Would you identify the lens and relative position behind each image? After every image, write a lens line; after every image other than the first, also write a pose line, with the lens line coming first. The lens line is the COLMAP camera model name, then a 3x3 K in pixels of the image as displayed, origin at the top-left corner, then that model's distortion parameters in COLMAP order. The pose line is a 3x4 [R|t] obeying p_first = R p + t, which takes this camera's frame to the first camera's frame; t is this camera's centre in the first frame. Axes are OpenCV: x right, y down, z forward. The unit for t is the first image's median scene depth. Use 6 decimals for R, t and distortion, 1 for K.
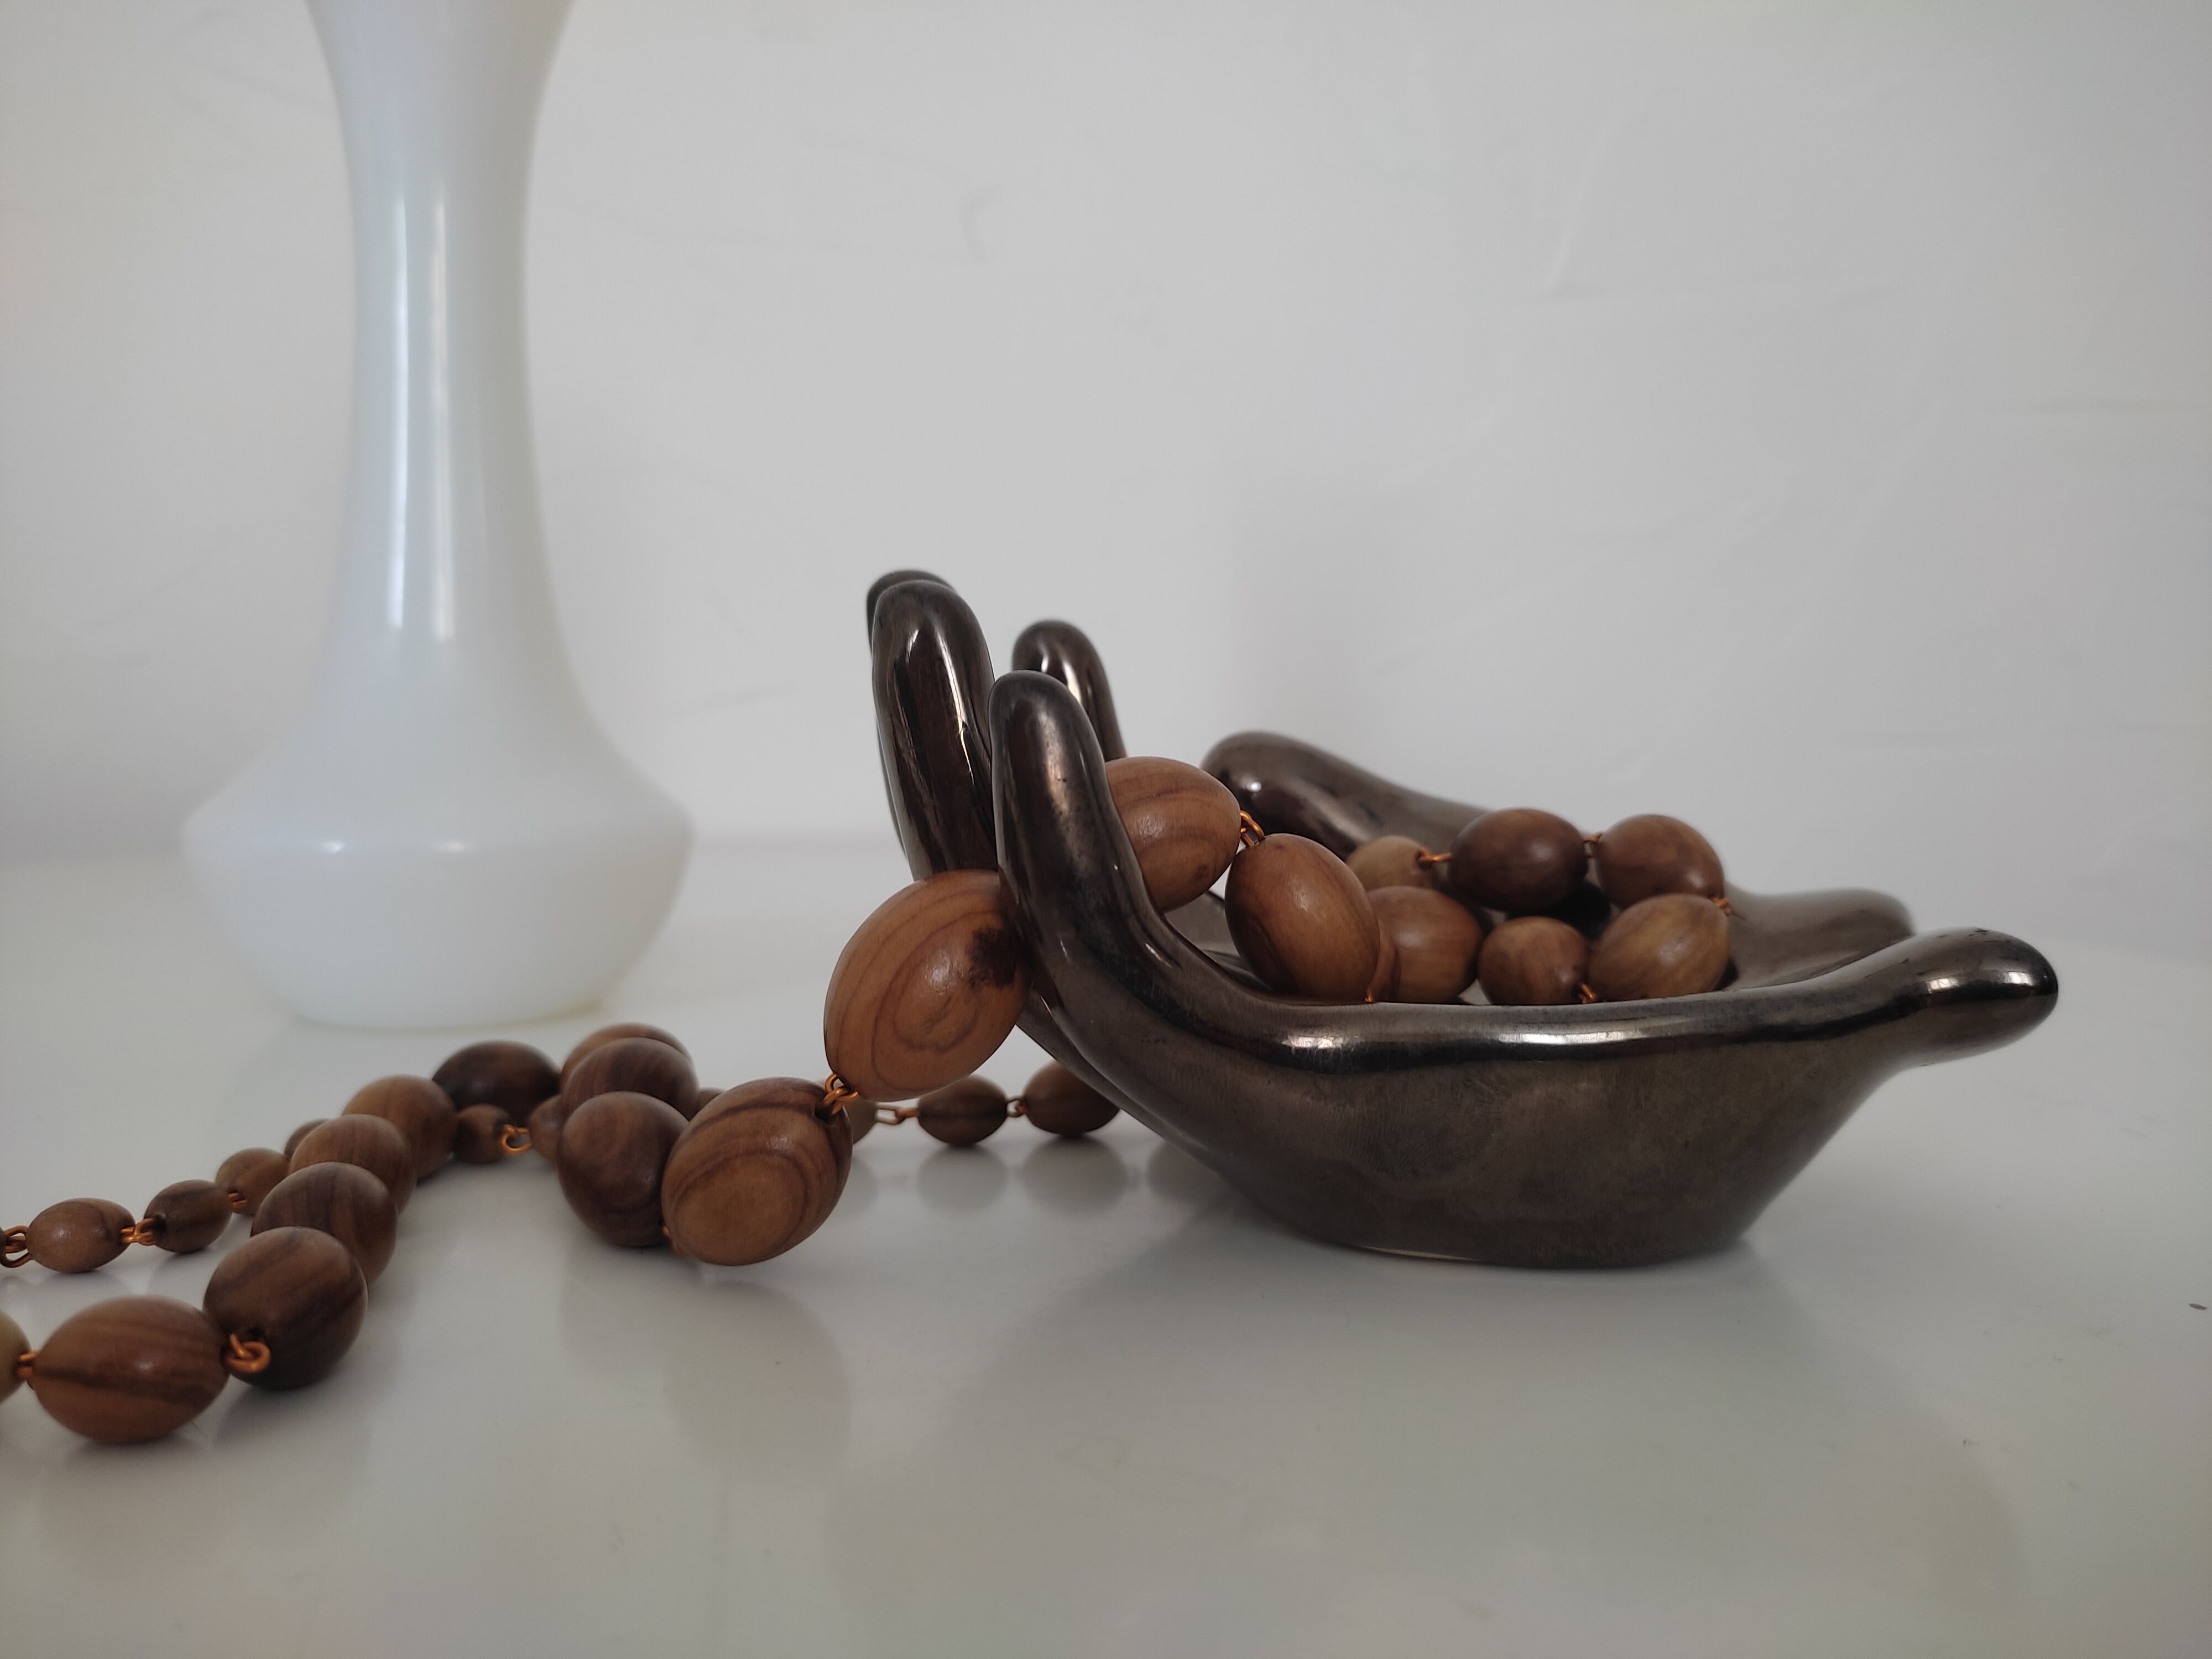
lens RADIAL K [[1750.6, 0, 1095.4], [0, 1750.6, 816.6], [0, 0, 1]] dist [0.014790, 0.014084]
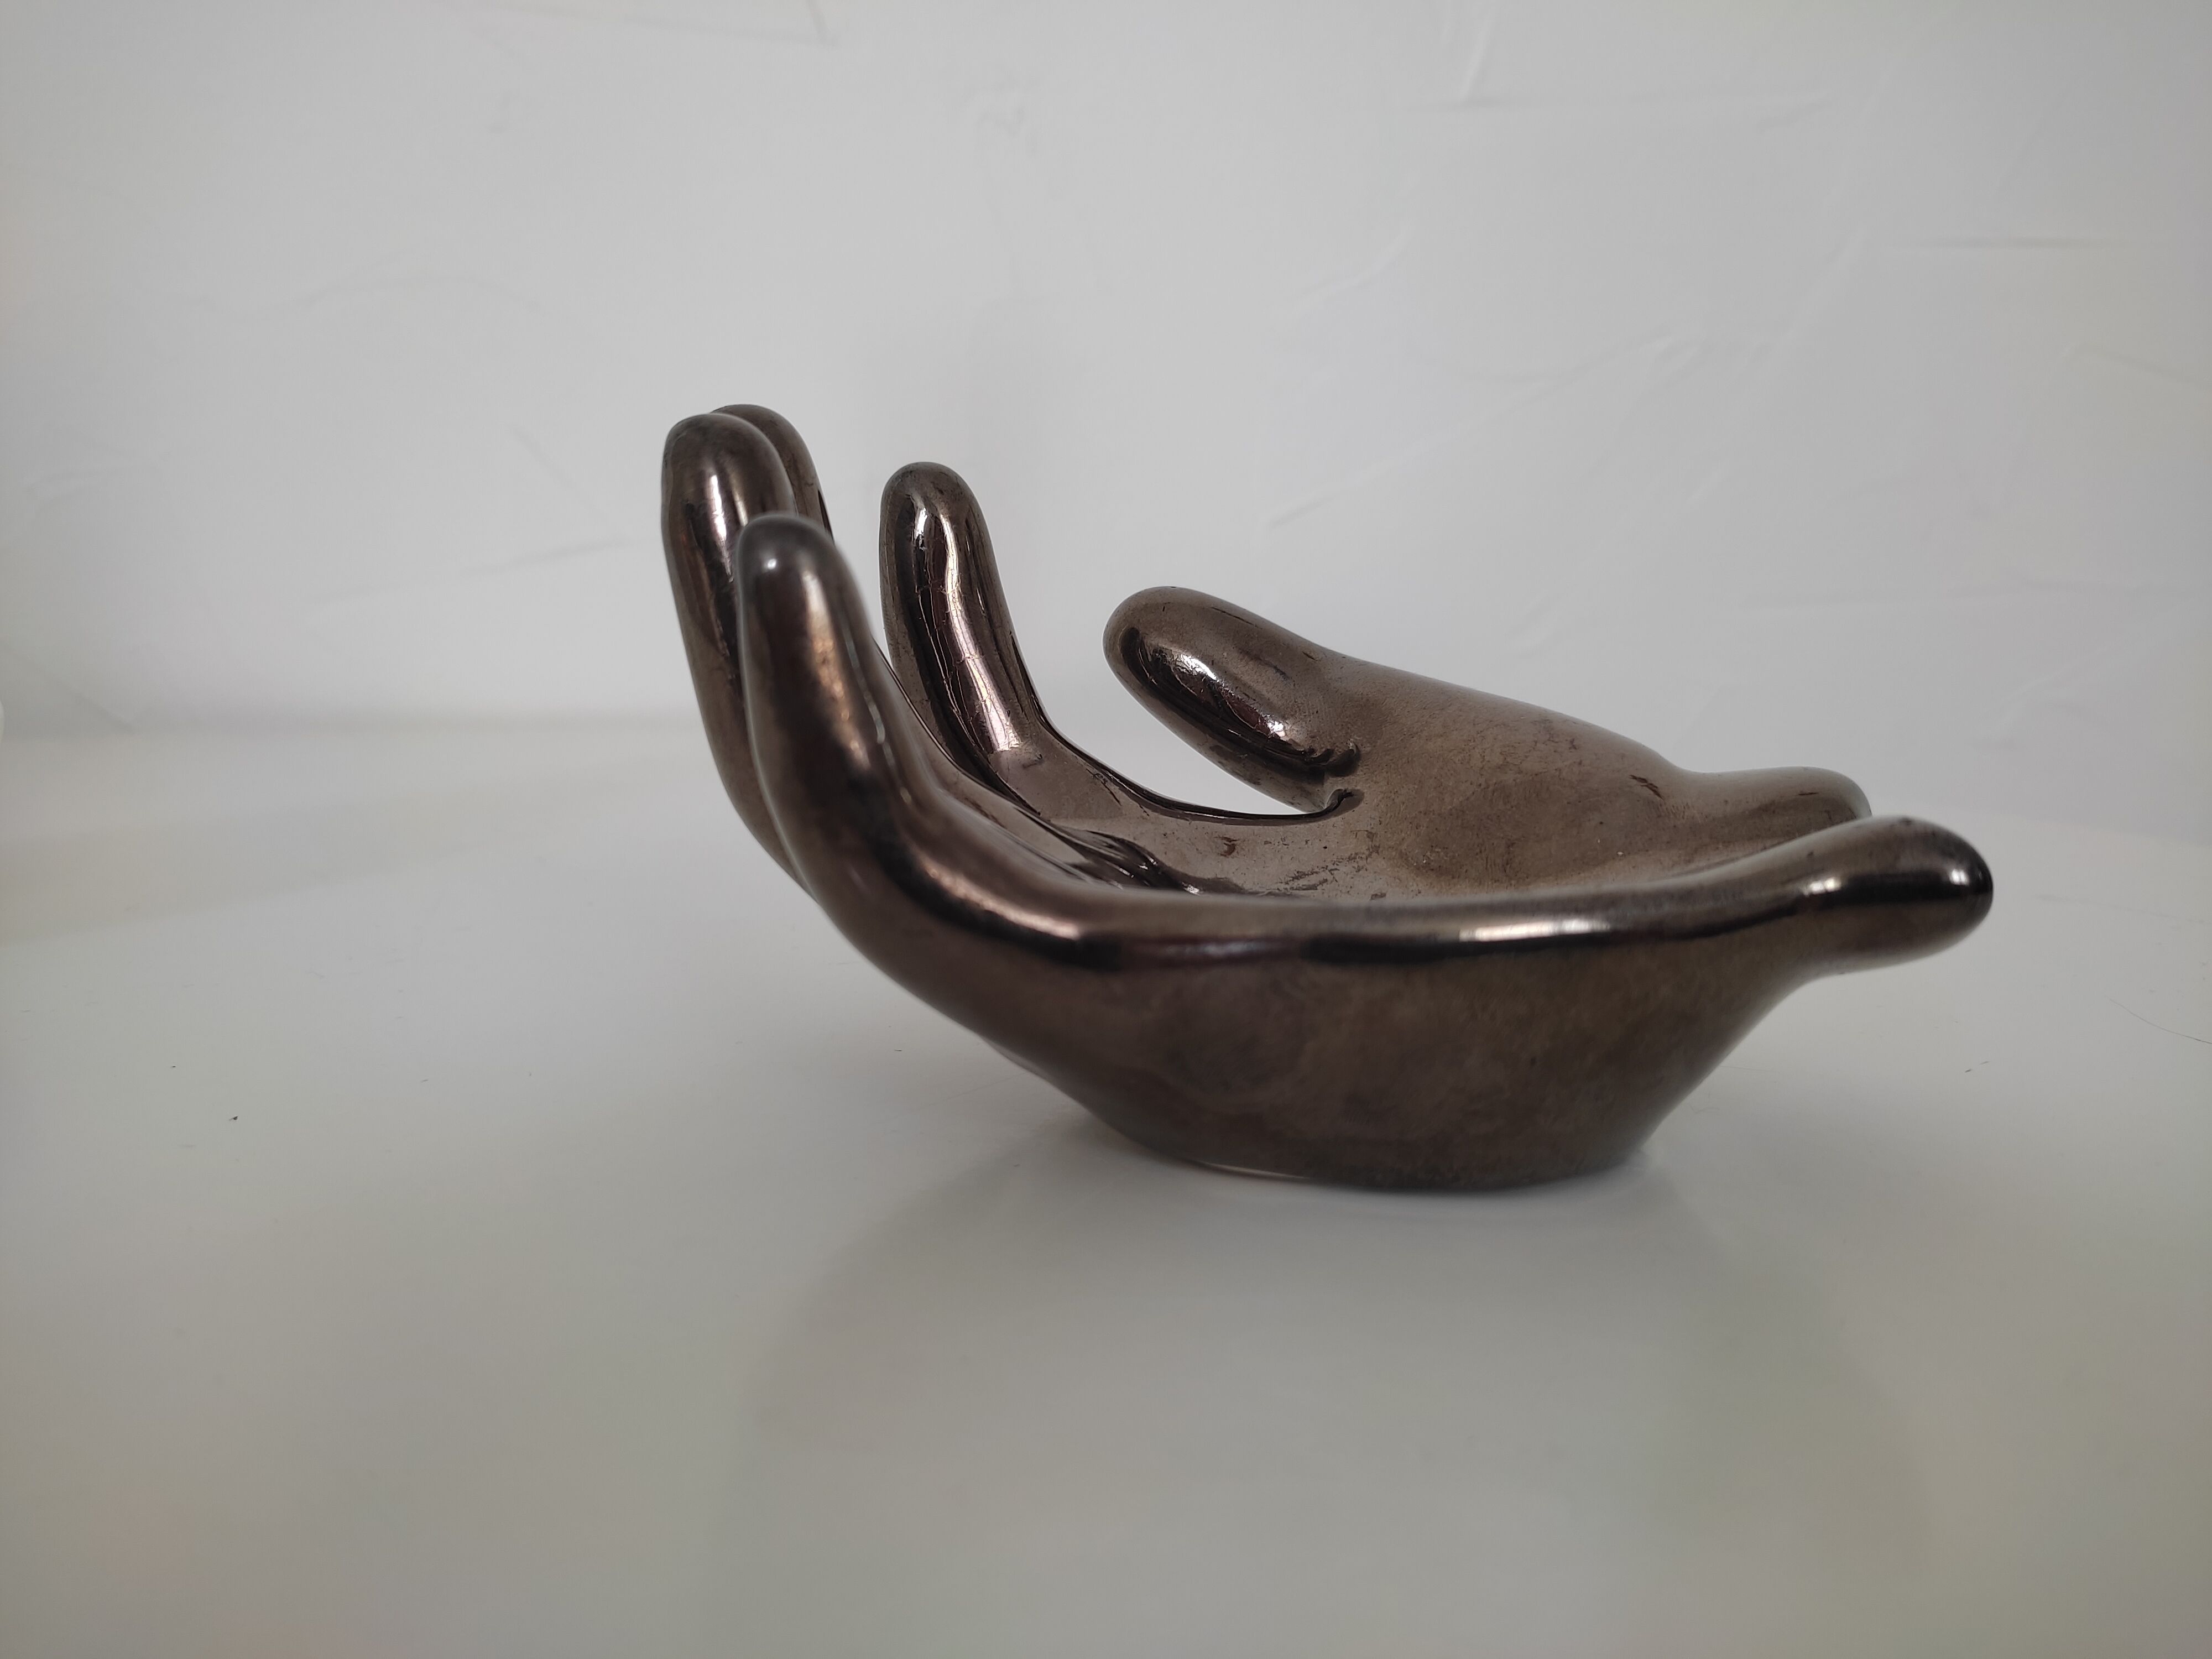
lens RADIAL K [[1750.6, 0, 1100.7], [0, 1750.6, 834.4], [0, 0, 1]] dist [0.014790, 0.014084]
pose [[0.996870, 0.013866, -0.077827, 0.184434], [-0.006906, 0.996009, 0.088990, -0.001971], [0.078750, -0.088174, 0.992987, 0.122075]]
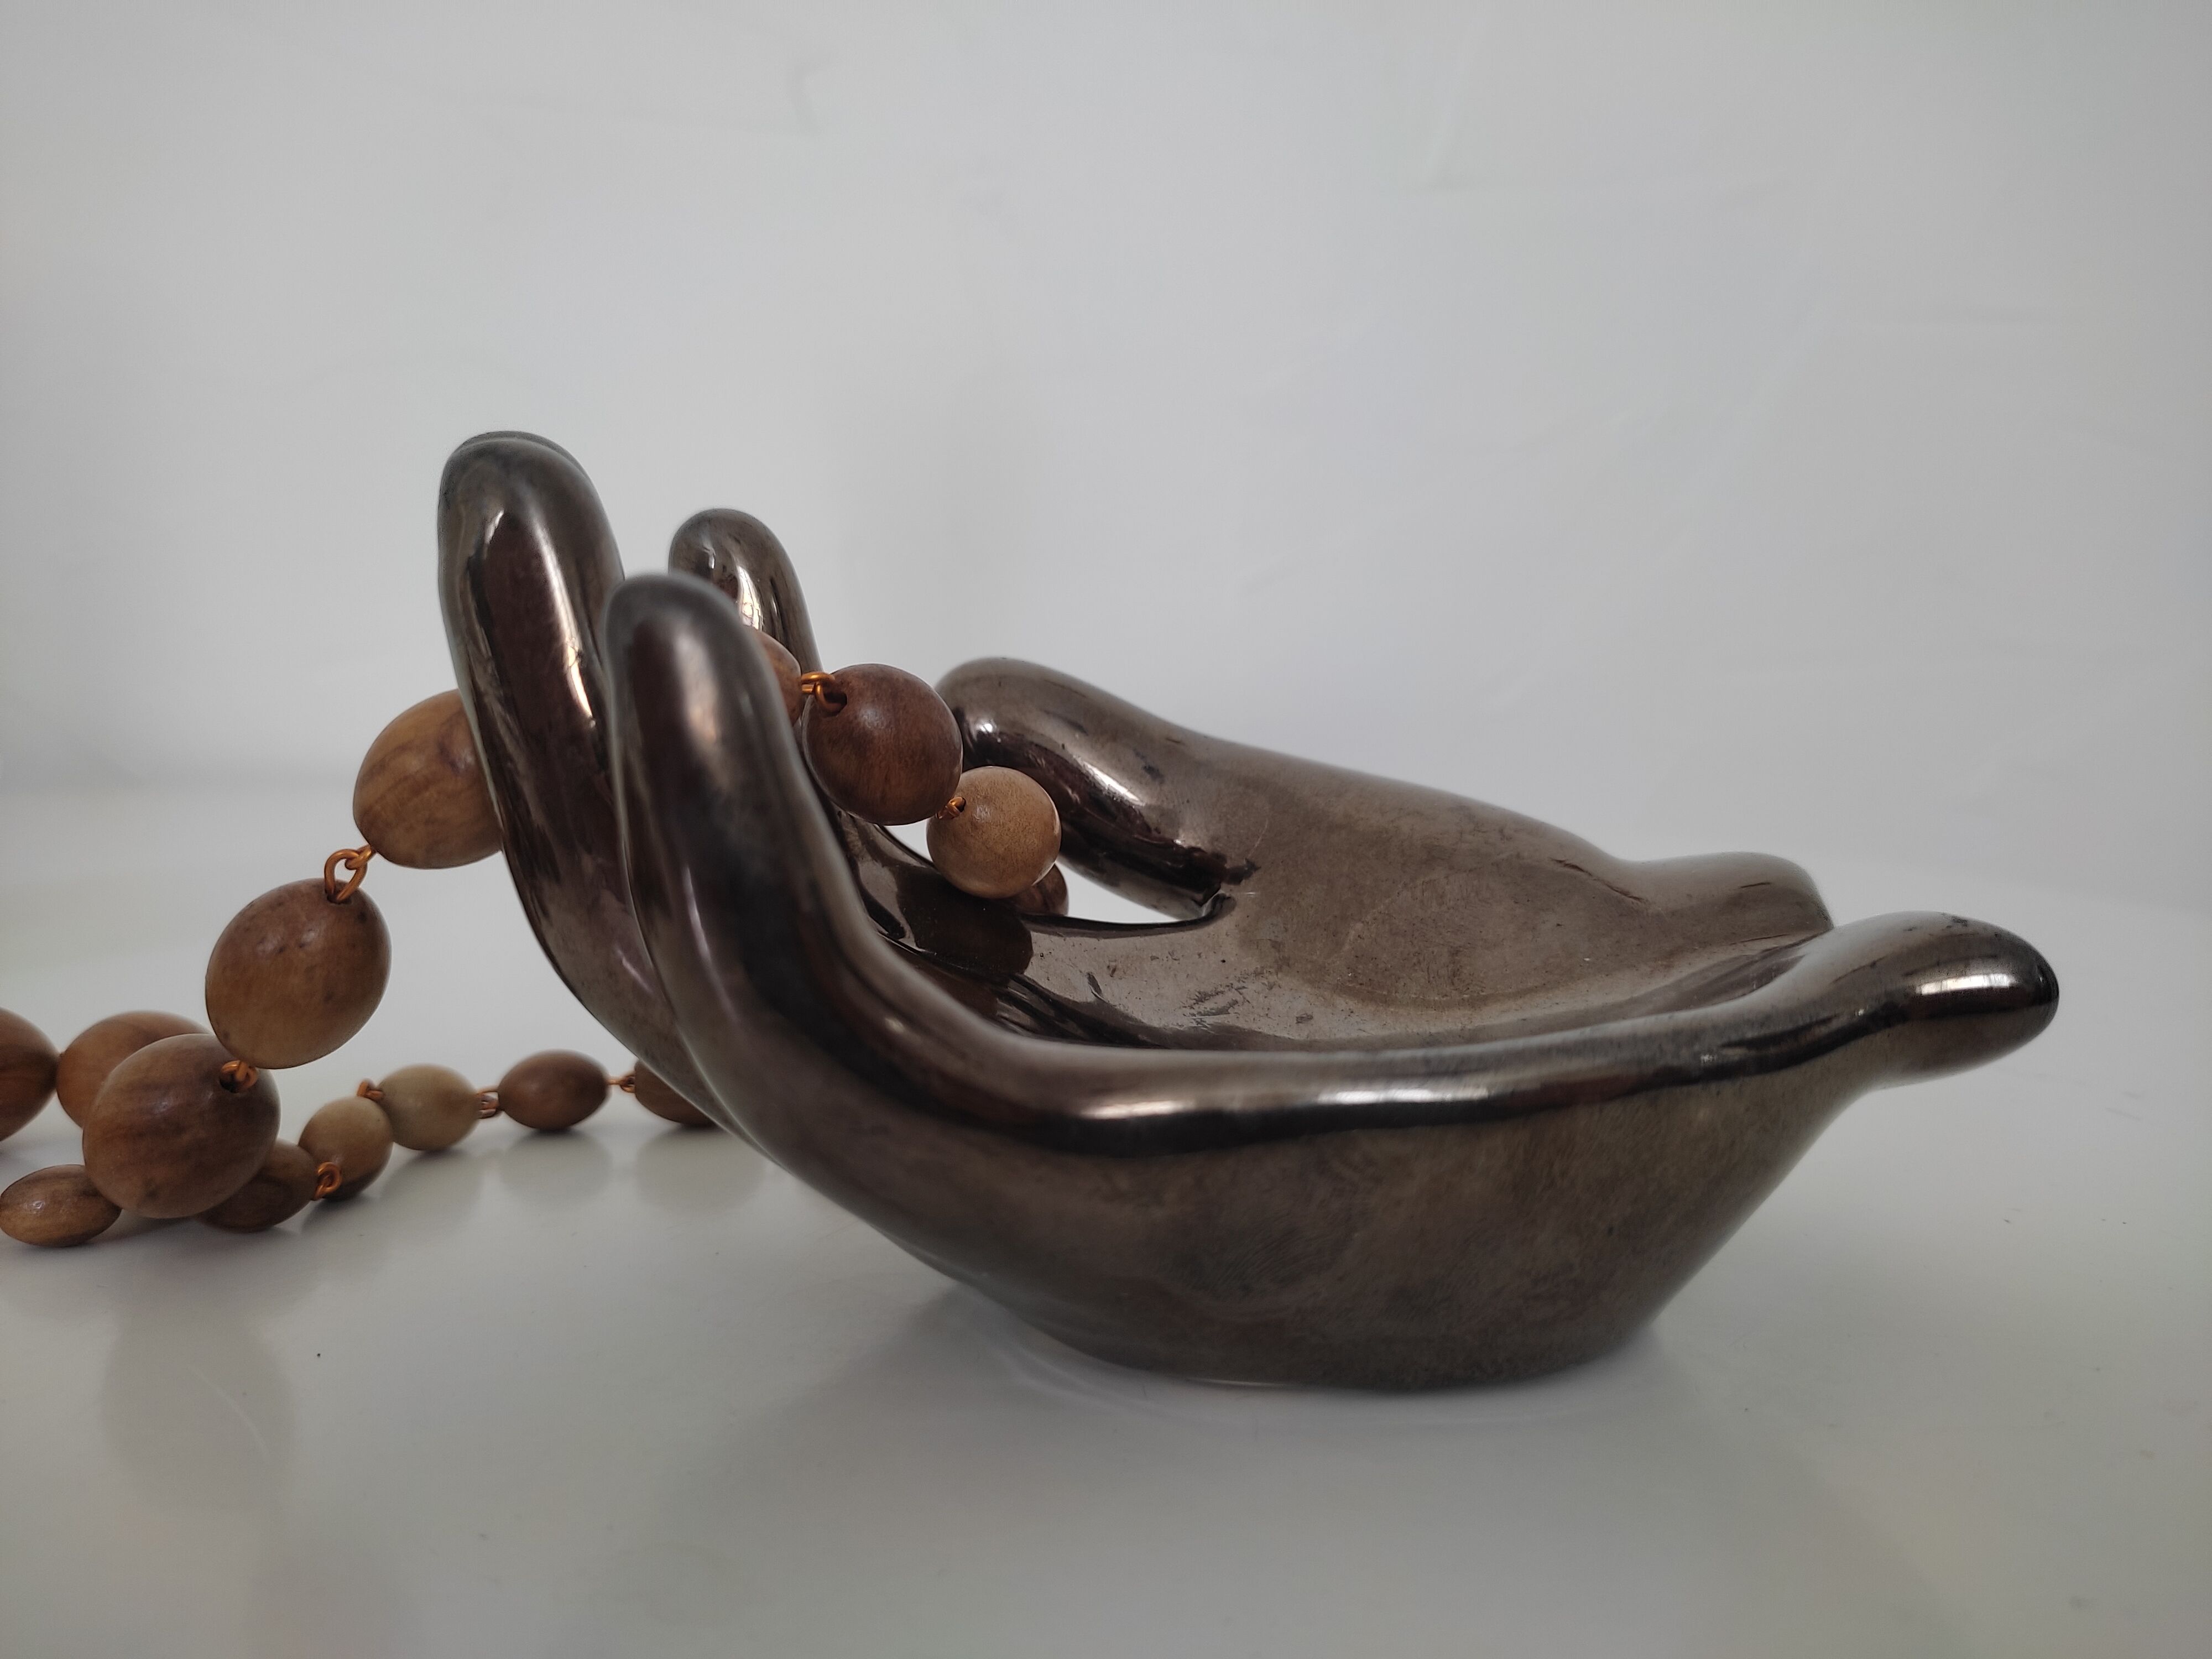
lens RADIAL K [[1750.6, 0, 1092.8], [0, 1750.6, 834.5], [0, 0, 1]] dist [0.014790, 0.014084]
pose [[0.987332, -0.020723, 0.157310, 0.014232], [0.012044, 0.998362, 0.055926, -0.019574], [-0.158212, -0.053323, 0.985964, 0.319625]]
